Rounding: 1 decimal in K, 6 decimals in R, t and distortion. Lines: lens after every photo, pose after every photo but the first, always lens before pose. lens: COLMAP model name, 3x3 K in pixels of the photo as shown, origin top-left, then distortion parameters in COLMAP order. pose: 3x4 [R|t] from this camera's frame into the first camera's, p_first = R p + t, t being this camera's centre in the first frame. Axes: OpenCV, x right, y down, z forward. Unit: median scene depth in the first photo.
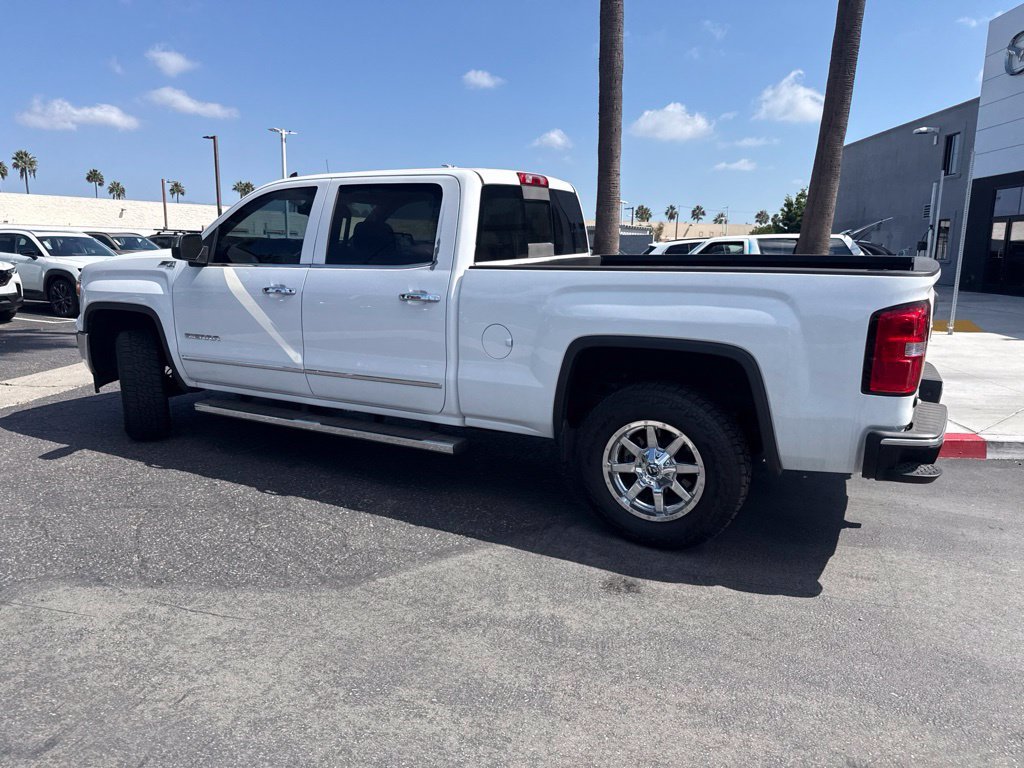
lens RADIAL K [[726.2, 0, 501.0], [0, 726.2, 382.3], [0, 0, 1]] dist [0.029391, -0.036604]
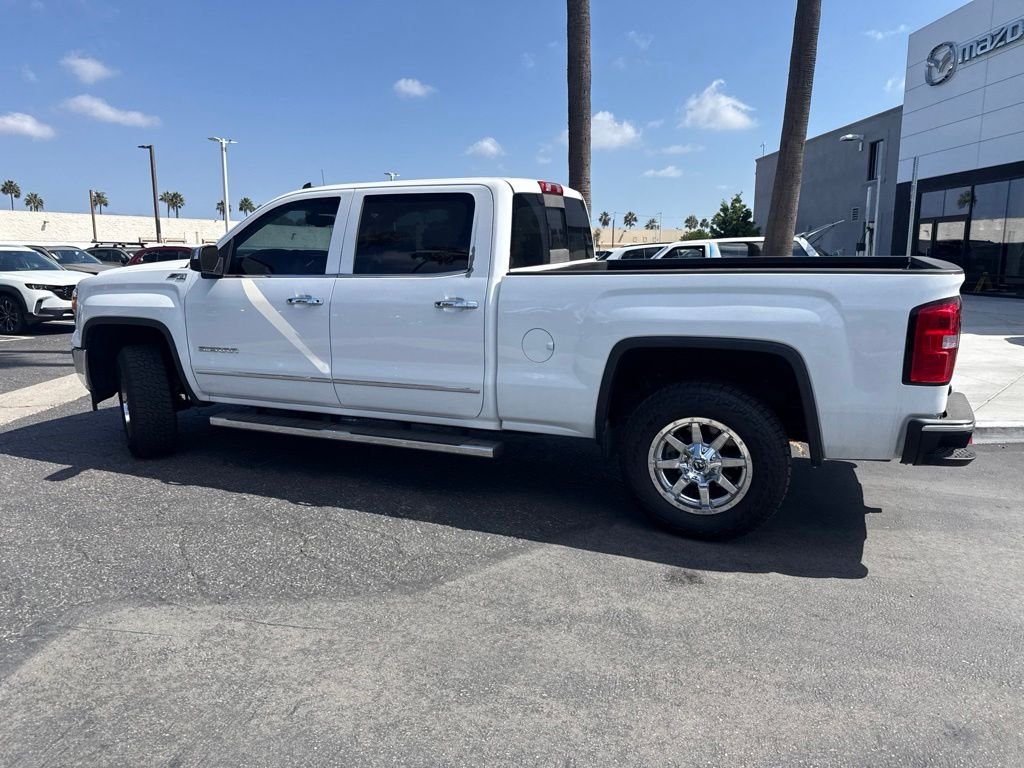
lens RADIAL K [[724.9, 0, 501.8], [0, 724.9, 376.8], [0, 0, 1]] dist [0.036456, -0.046161]
pose [[0.996101, -0.029949, 0.082985, -0.135943], [0.031315, 0.999394, -0.015206, 0.001590], [-0.082479, 0.017745, 0.996435, -0.013822]]
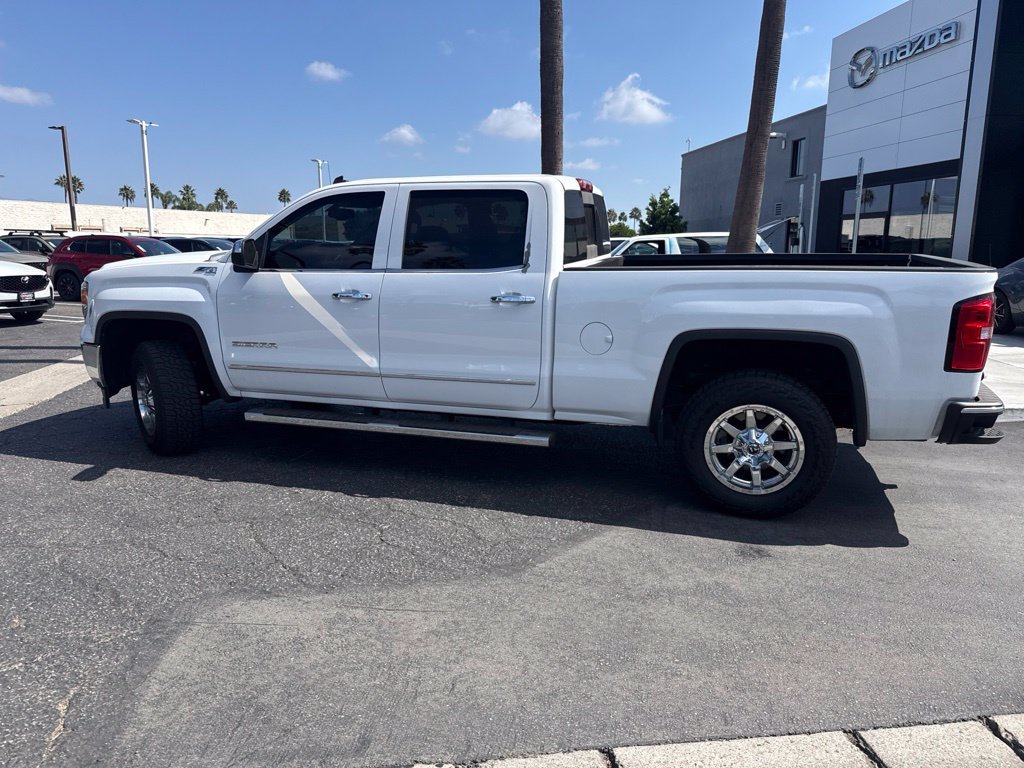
lens RADIAL K [[723.3, 0, 502.5], [0, 723.3, 389.4], [0, 0, 1]] dist [0.052897, -0.075505]
pose [[0.980894, -0.045954, 0.189040, -0.331605], [0.043428, 0.998904, 0.017483, -0.006020], [-0.189636, -0.008939, 0.981814, -0.023738]]
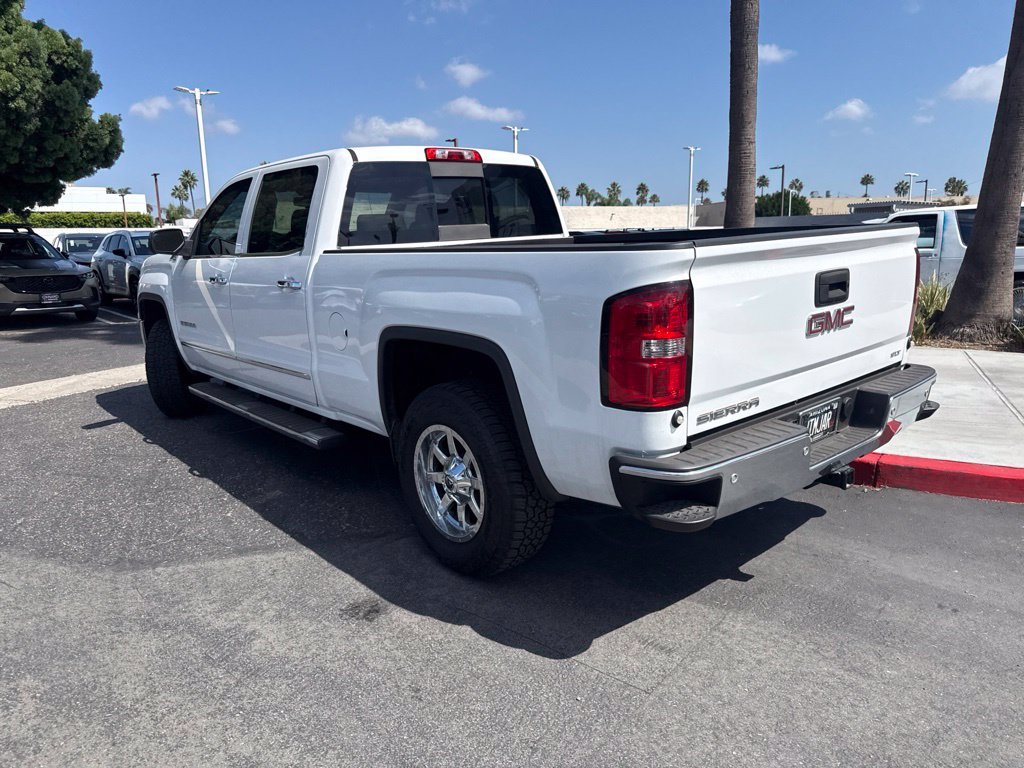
lens RADIAL K [[727.2, 0, 497.6], [0, 727.2, 387.0], [0, 0, 1]] dist [0.037059, -0.052769]
pose [[0.933754, 0.038966, -0.355789, 0.498659], [-0.032835, 0.999190, 0.023258, -0.012902], [0.356407, -0.010034, 0.934277, 0.188373]]
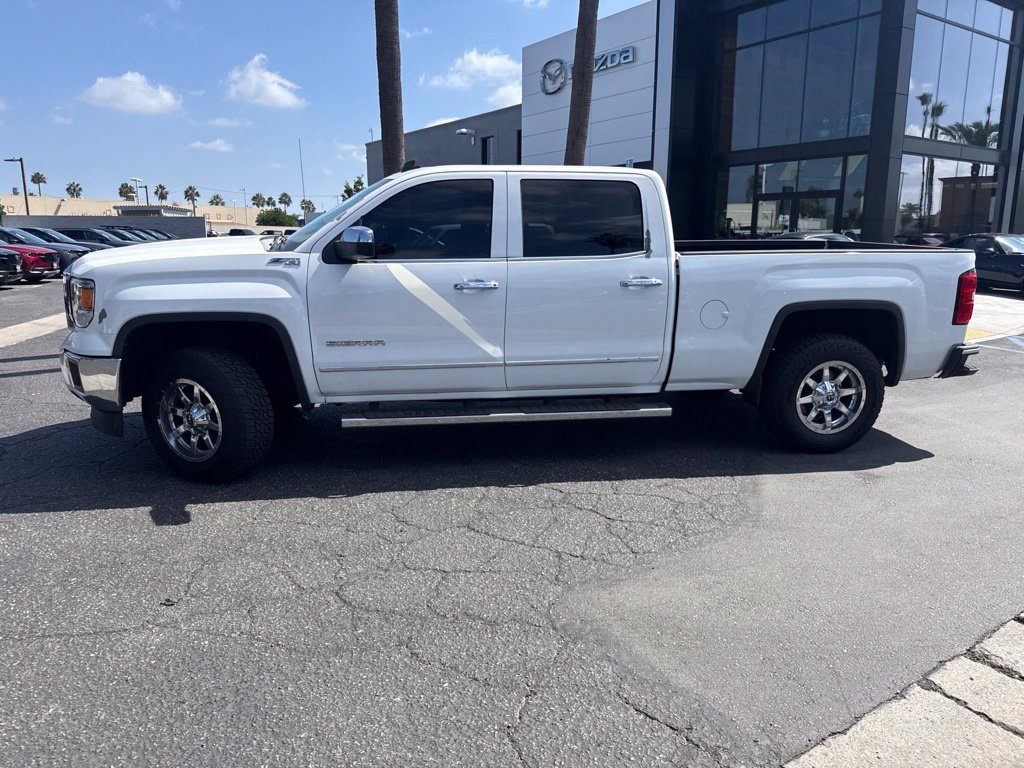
lens RADIAL K [[724.9, 0, 501.8], [0, 724.9, 376.8], [0, 0, 1]] dist [0.036456, -0.046161]
pose [[0.787863, -0.127541, 0.602499, -0.987018], [0.117925, 0.991461, 0.055673, -0.060645], [-0.604454, 0.027188, 0.796176, 0.234928]]
